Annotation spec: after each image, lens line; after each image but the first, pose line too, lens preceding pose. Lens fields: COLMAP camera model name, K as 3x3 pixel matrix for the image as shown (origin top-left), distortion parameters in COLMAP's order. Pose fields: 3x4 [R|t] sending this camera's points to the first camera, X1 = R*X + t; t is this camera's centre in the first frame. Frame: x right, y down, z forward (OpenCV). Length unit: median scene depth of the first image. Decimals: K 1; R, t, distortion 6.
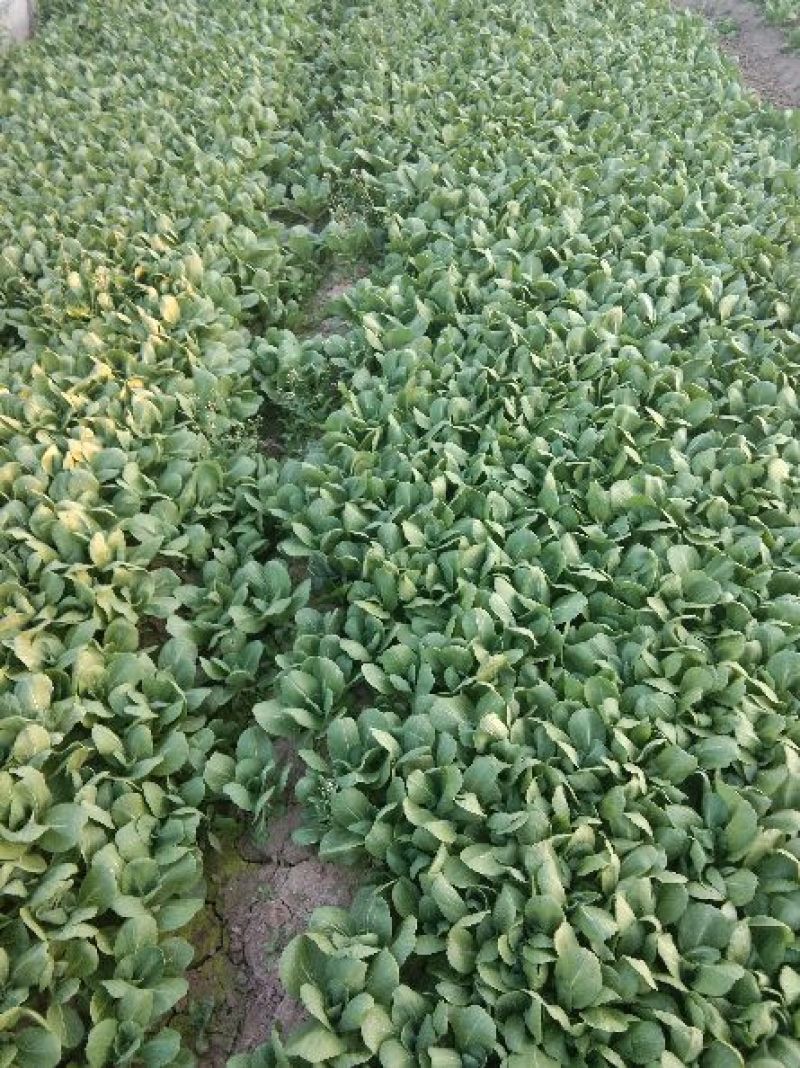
lens RADIAL K [[875.5, 0, 400.0], [0, 875.5, 534.0], [0, 0, 1]] dist [0.088878, -0.162193]
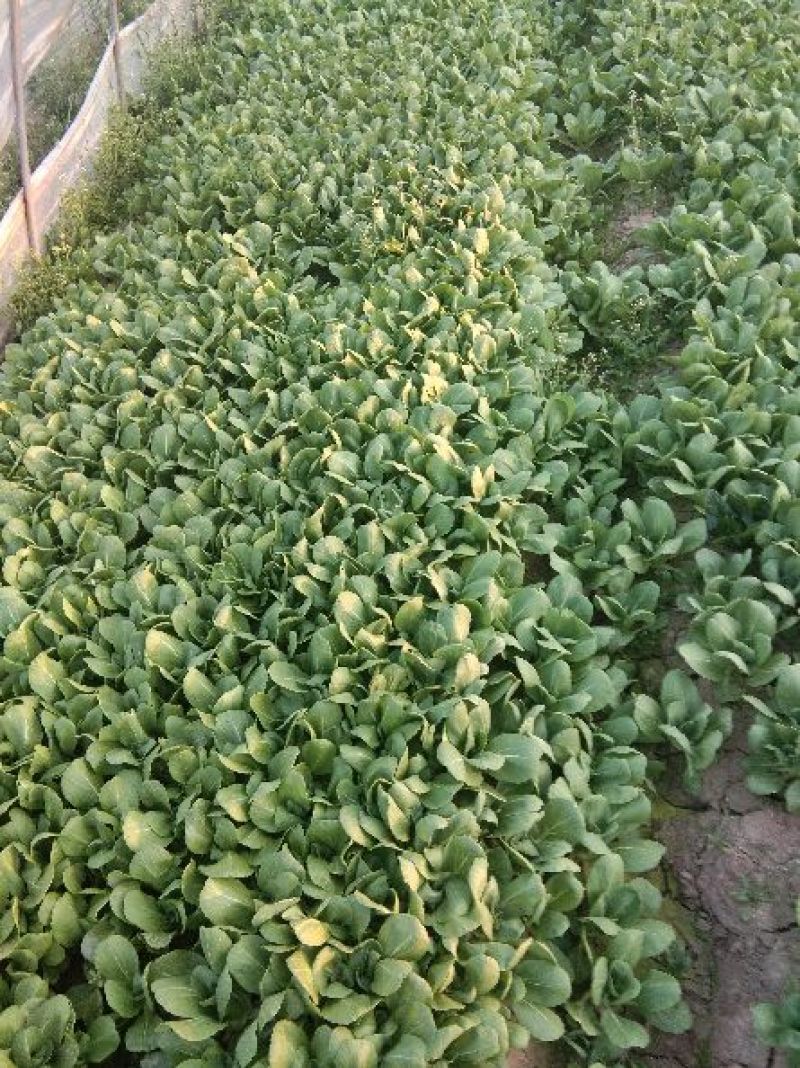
lens RADIAL K [[875.5, 0, 400.0], [0, 875.5, 534.0], [0, 0, 1]] dist [0.088878, -0.162193]
pose [[0.991152, 0.026699, -0.130021, -0.248127], [-0.020553, 0.998617, 0.048380, 0.023888], [0.131133, -0.045280, 0.990330, 0.015280]]
